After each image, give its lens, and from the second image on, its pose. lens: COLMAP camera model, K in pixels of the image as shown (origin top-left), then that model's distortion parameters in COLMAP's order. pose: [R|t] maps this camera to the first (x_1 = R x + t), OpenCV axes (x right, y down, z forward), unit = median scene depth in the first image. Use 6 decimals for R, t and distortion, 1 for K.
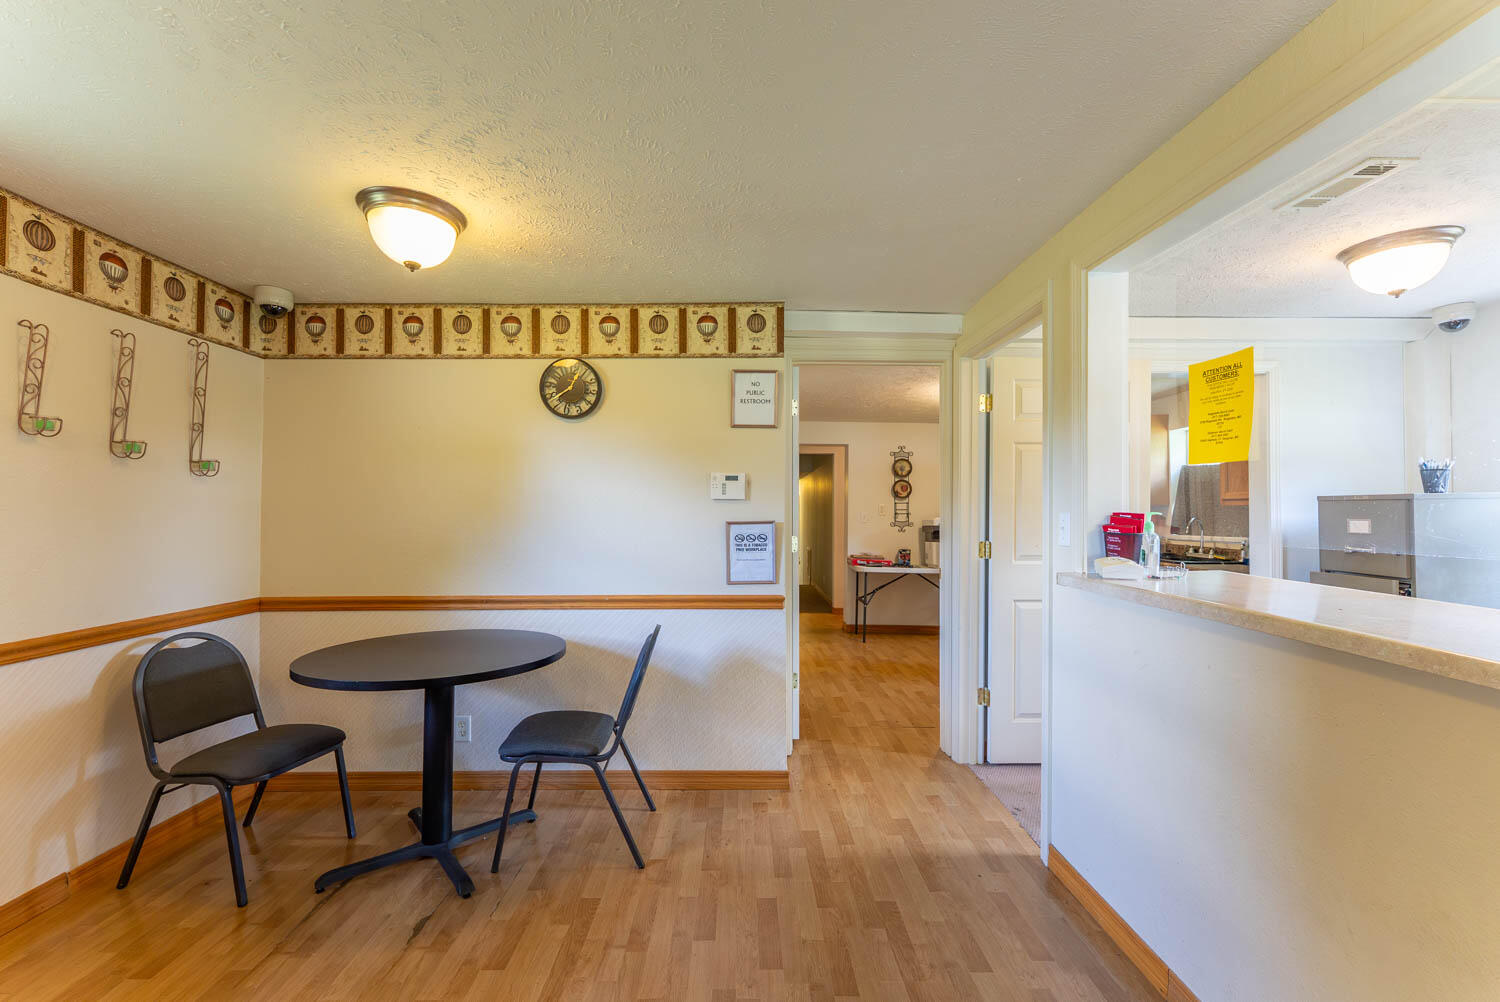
lens RADIAL K [[602.6, 0, 756.8], [0, 602.6, 501.5], [0, 0, 1]] dist [0.001601, -0.001197]
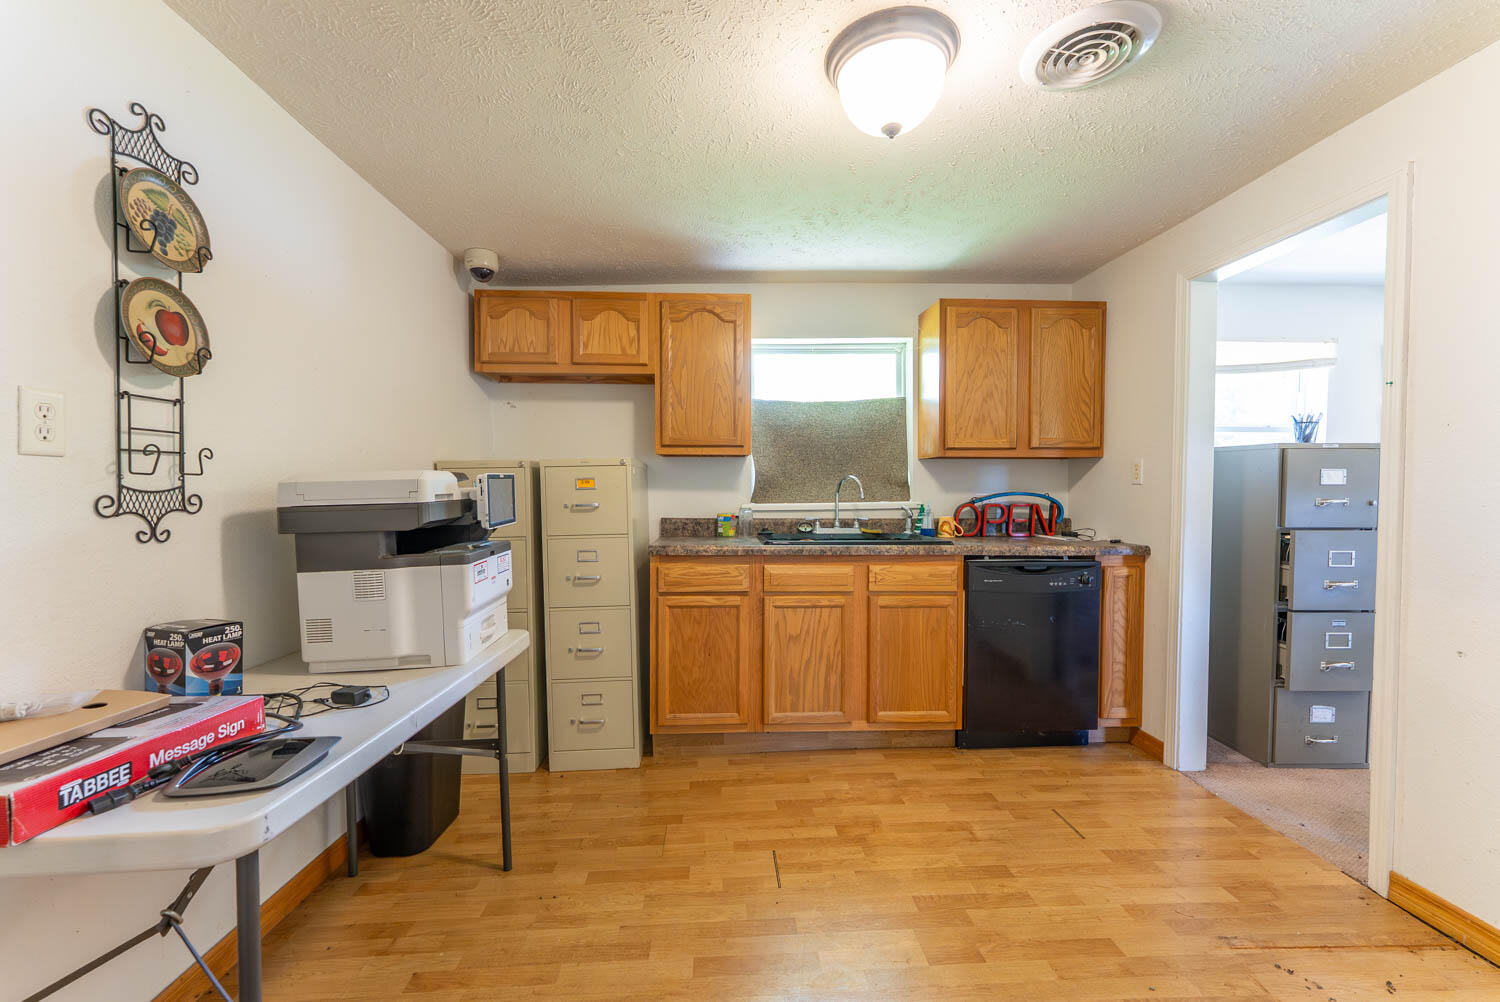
lens RADIAL K [[602.6, 0, 751.4], [0, 602.6, 502.5], [0, 0, 1]] dist [0.001601, -0.001197]
pose [[-0.013467, -0.027535, 0.999530, 0.037219], [-0.015909, 0.999500, 0.027320, 0.028708], [-0.999783, -0.015534, -0.013899, 0.806677]]
